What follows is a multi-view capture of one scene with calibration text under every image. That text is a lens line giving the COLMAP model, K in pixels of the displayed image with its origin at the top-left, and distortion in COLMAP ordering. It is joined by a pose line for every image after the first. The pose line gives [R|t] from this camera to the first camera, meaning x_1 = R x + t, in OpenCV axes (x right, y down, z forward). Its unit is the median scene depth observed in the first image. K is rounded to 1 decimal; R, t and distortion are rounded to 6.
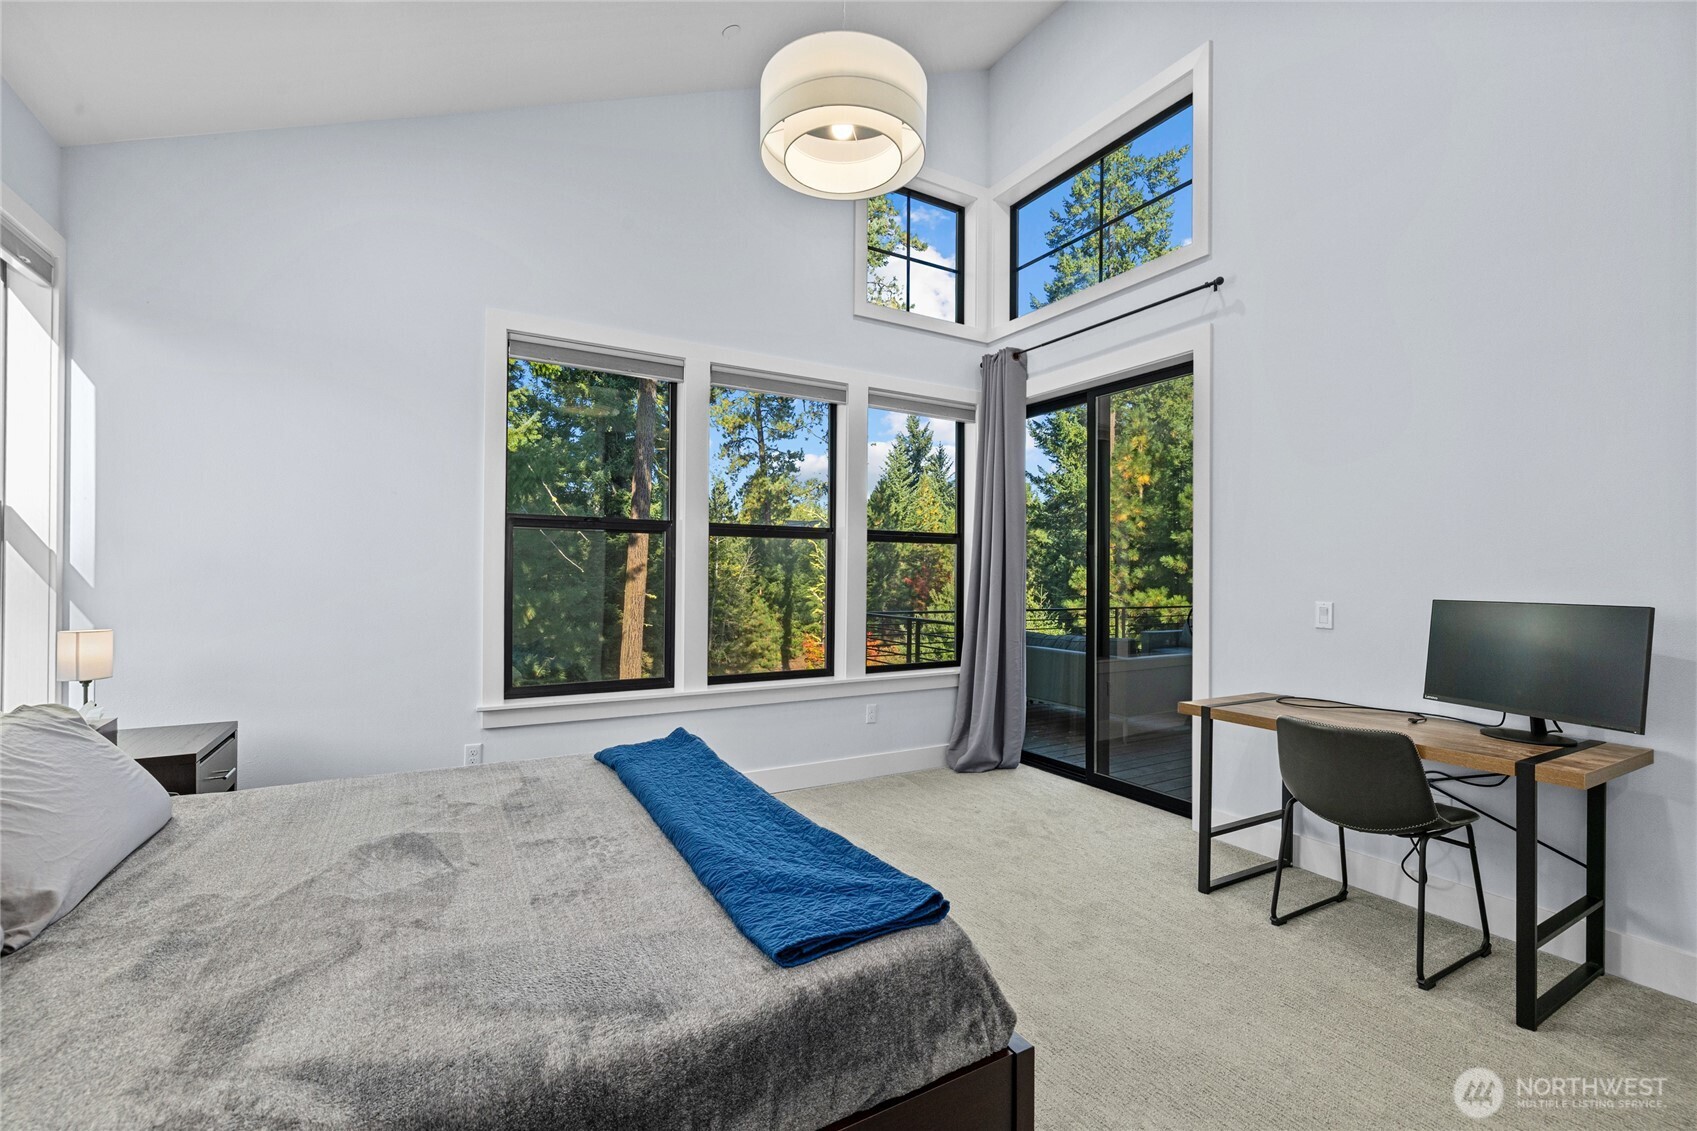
lens RADIAL K [[723.9, 0, 848.5], [0, 723.9, 565.5], [0, 0, 1]] dist [0.000343, 0.000011]
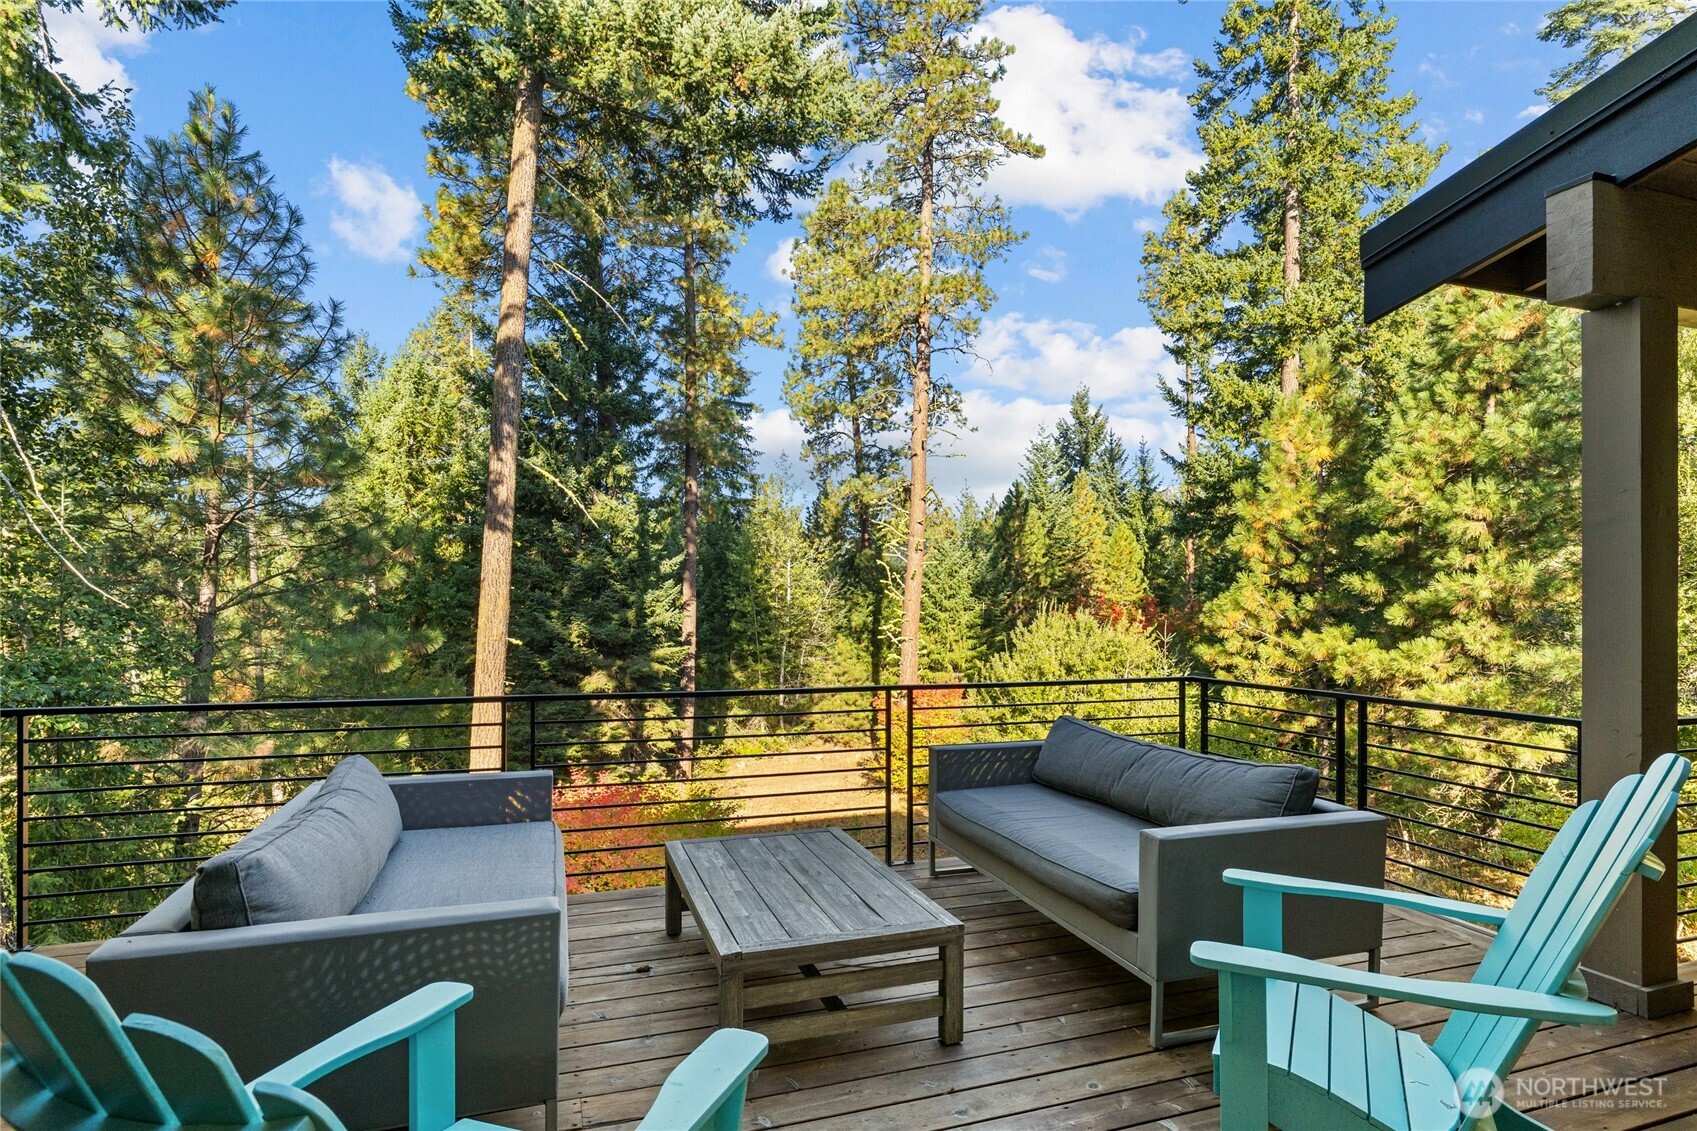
lens RADIAL K [[890.3, 0, 851.3], [0, 890.3, 607.4], [0, 0, 1]] dist [-0.000077, -0.000086]
pose [[0.981959, -0.007772, -0.188936, 0.152249], [0.010389, 0.999863, 0.012869, 0.001042], [0.188810, -0.014600, 0.981905, 0.158654]]
